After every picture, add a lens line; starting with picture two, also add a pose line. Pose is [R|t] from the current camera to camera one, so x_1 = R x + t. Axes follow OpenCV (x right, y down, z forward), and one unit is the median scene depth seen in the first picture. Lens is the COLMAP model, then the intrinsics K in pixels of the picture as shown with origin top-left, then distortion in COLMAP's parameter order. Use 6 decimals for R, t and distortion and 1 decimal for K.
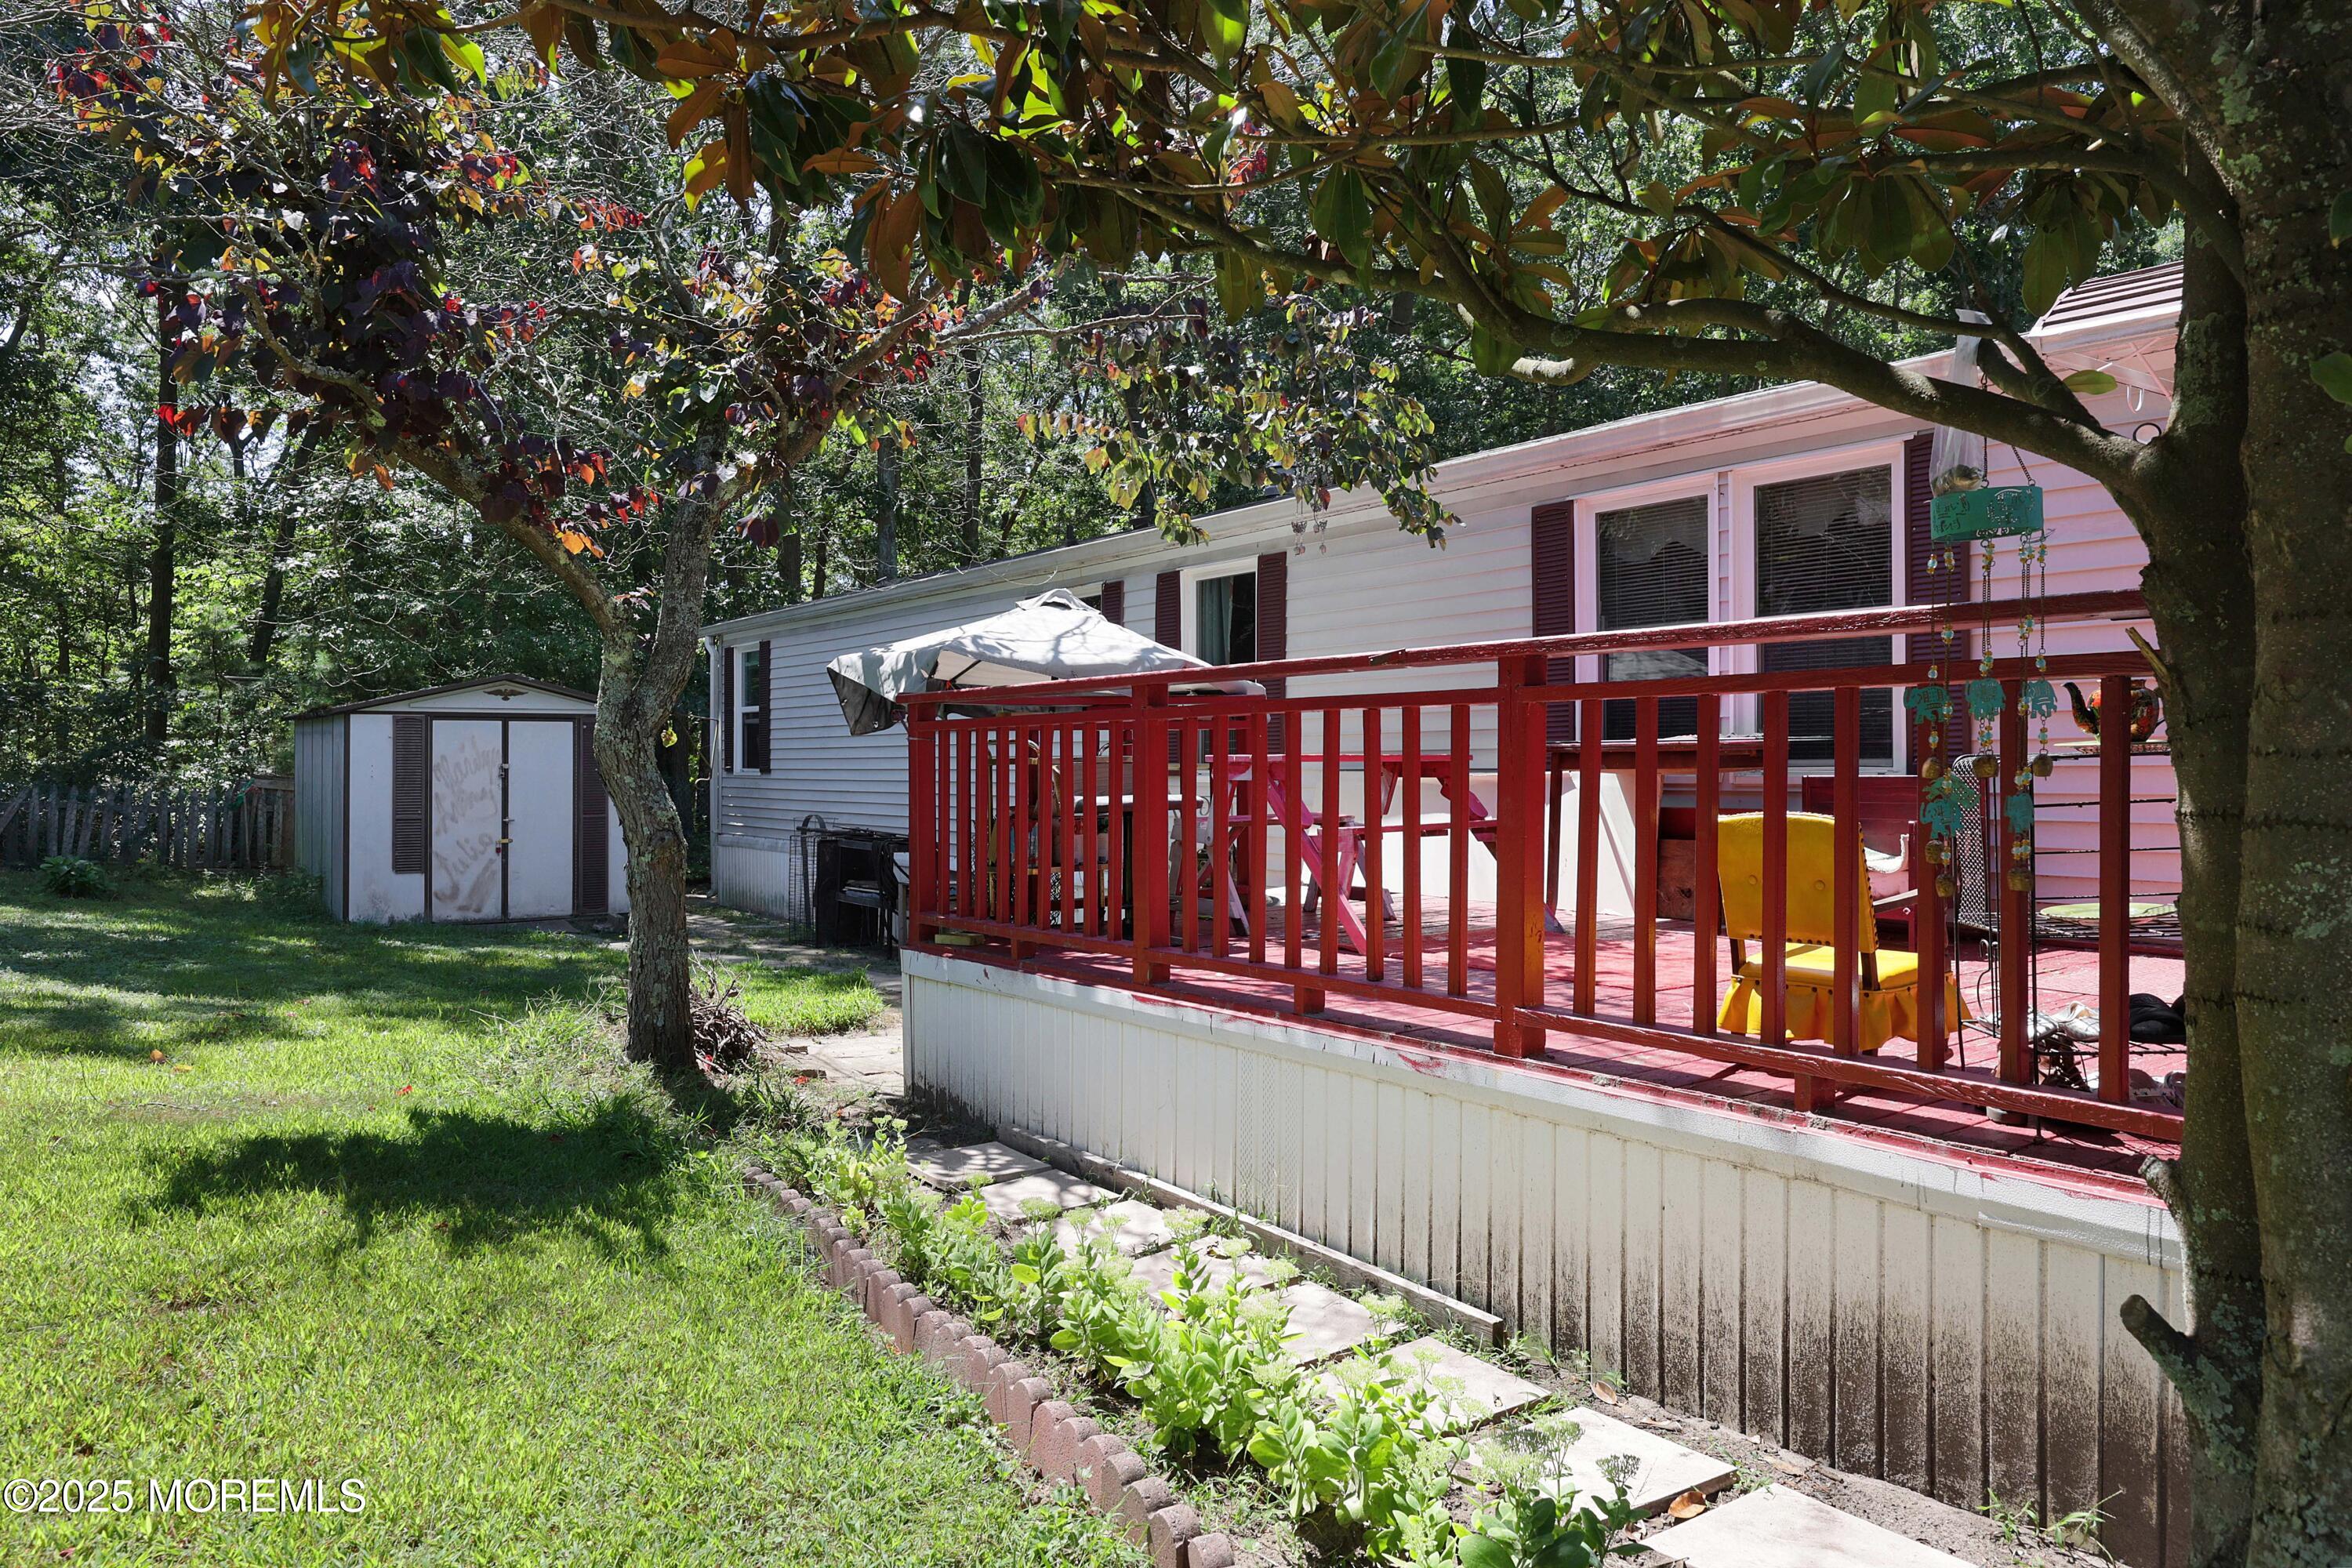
lens RADIAL K [[1535.3, 0, 1184.3], [0, 1535.3, 760.3], [0, 0, 1]] dist [0.010139, 0.001952]
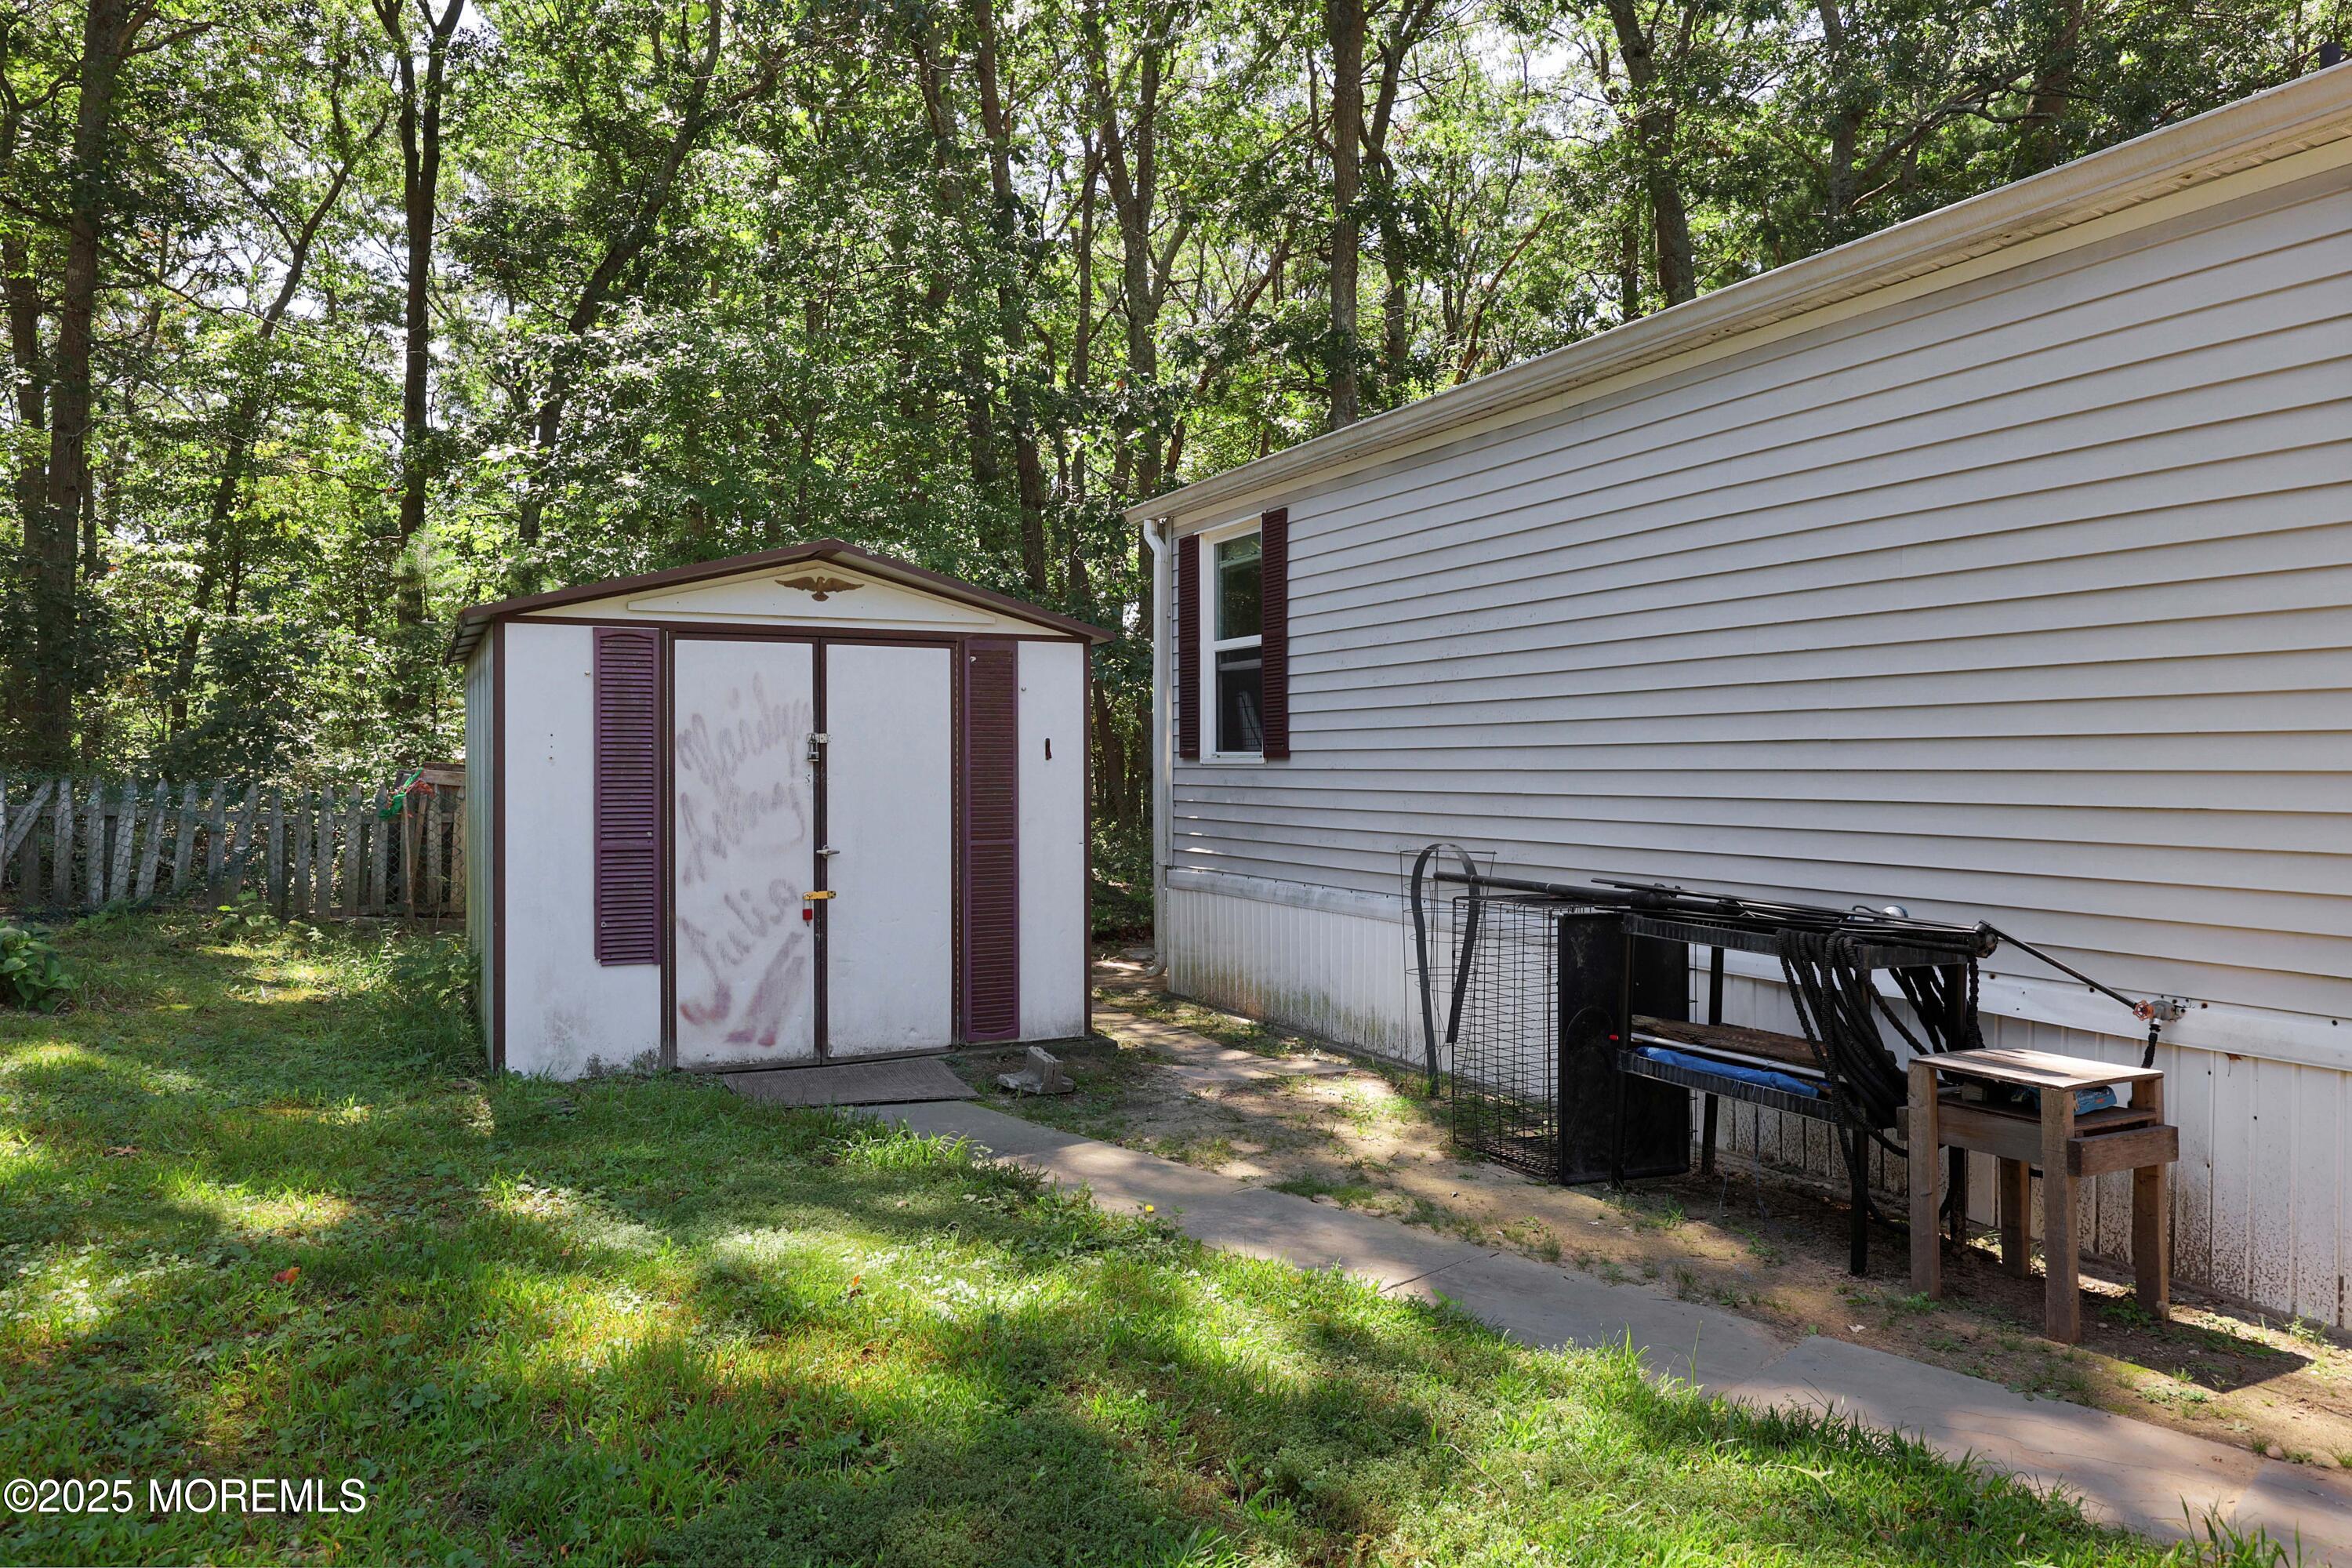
lens RADIAL K [[1535.3, 0, 1173.7], [0, 1535.3, 794.9], [0, 0, 1]] dist [0.010139, 0.001952]
pose [[0.982341, 0.003782, -0.187063, -0.243759], [0.000292, 0.999763, 0.021746, 0.010959], [0.187101, -0.021417, 0.982107, 0.550646]]
